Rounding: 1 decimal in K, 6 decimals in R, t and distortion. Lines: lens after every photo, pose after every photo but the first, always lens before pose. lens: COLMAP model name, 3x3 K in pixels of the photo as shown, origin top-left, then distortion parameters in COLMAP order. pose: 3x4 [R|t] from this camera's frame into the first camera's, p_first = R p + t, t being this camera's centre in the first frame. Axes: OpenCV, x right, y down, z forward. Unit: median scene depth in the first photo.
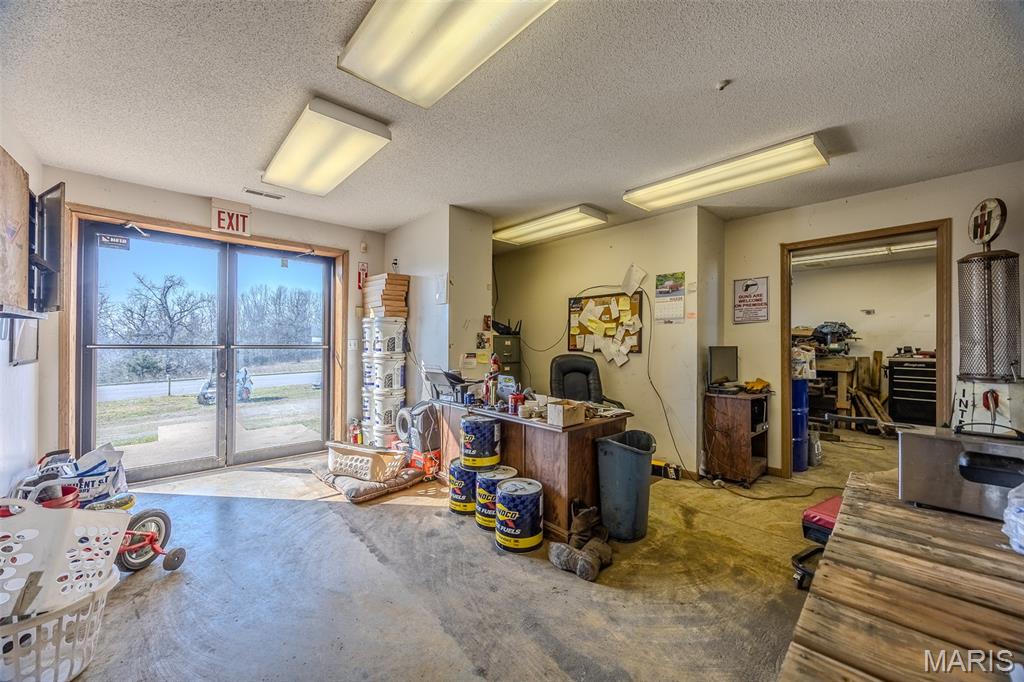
lens RADIAL K [[395.2, 0, 517.0], [0, 395.2, 342.8], [0, 0, 1]] dist [0.013506, -0.000012]
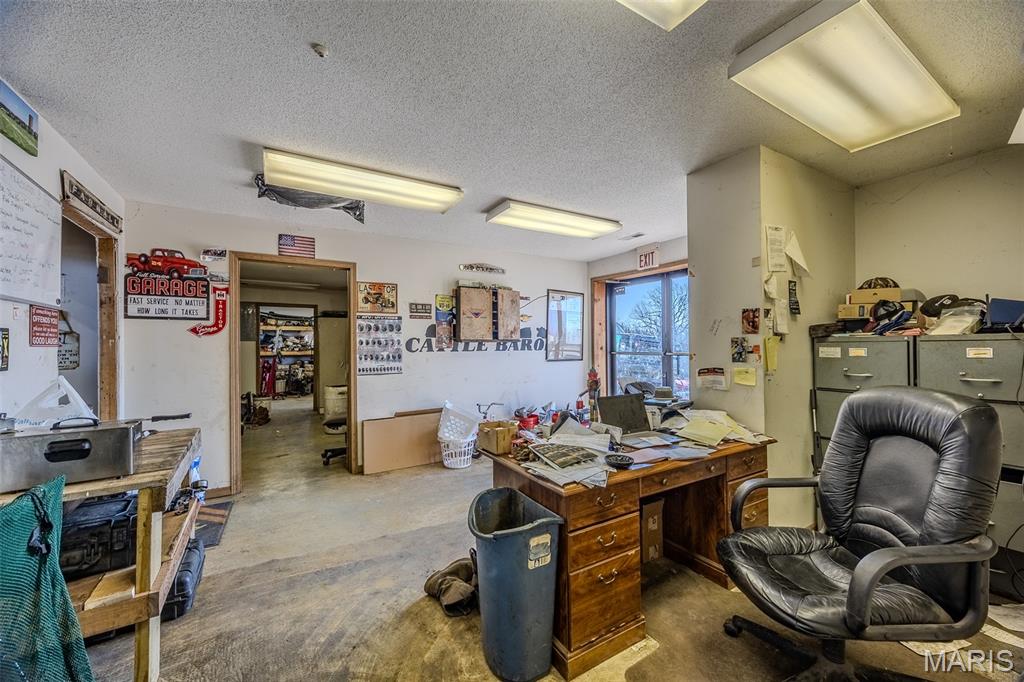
lens RADIAL K [[395.2, 0, 517.0], [0, 395.2, 342.8], [0, 0, 1]] dist [0.013506, -0.000012]
pose [[-0.205974, -0.010886, -0.978497, 0.622352], [0.008793, 0.999877, -0.012974, -0.011531], [0.978518, -0.011276, -0.205853, 0.785172]]
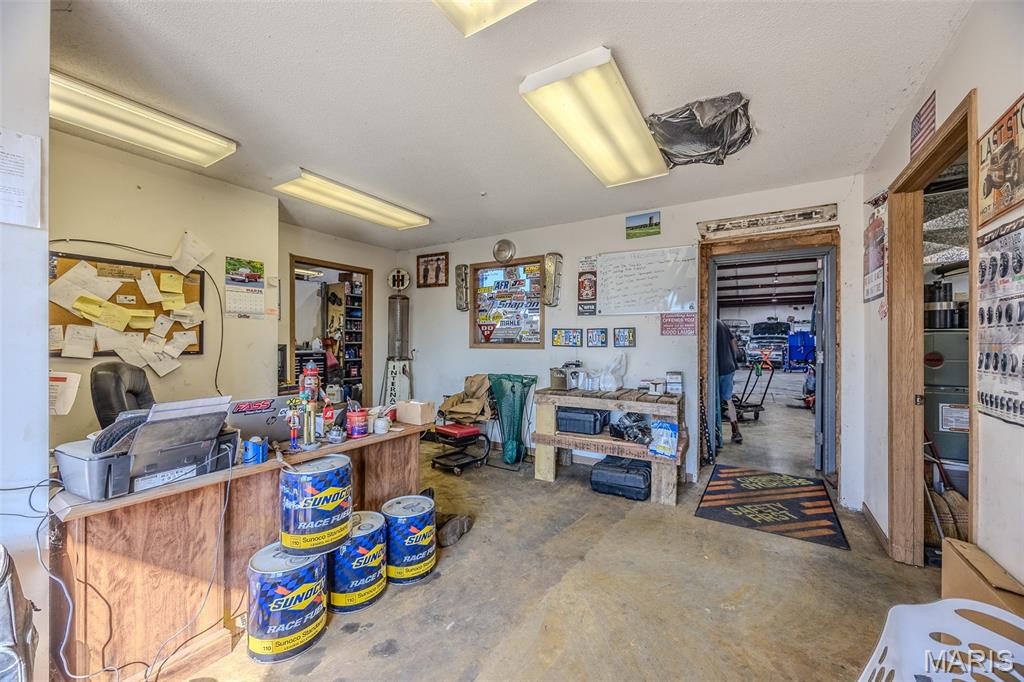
lens RADIAL K [[395.2, 0, 517.0], [0, 395.2, 342.8], [0, 0, 1]] dist [0.013506, -0.000012]
pose [[-0.268095, -0.010336, 0.963337, -0.591385], [-0.005428, 0.999943, 0.009219, -0.006497], [-0.963377, -0.002757, -0.268136, 0.656564]]
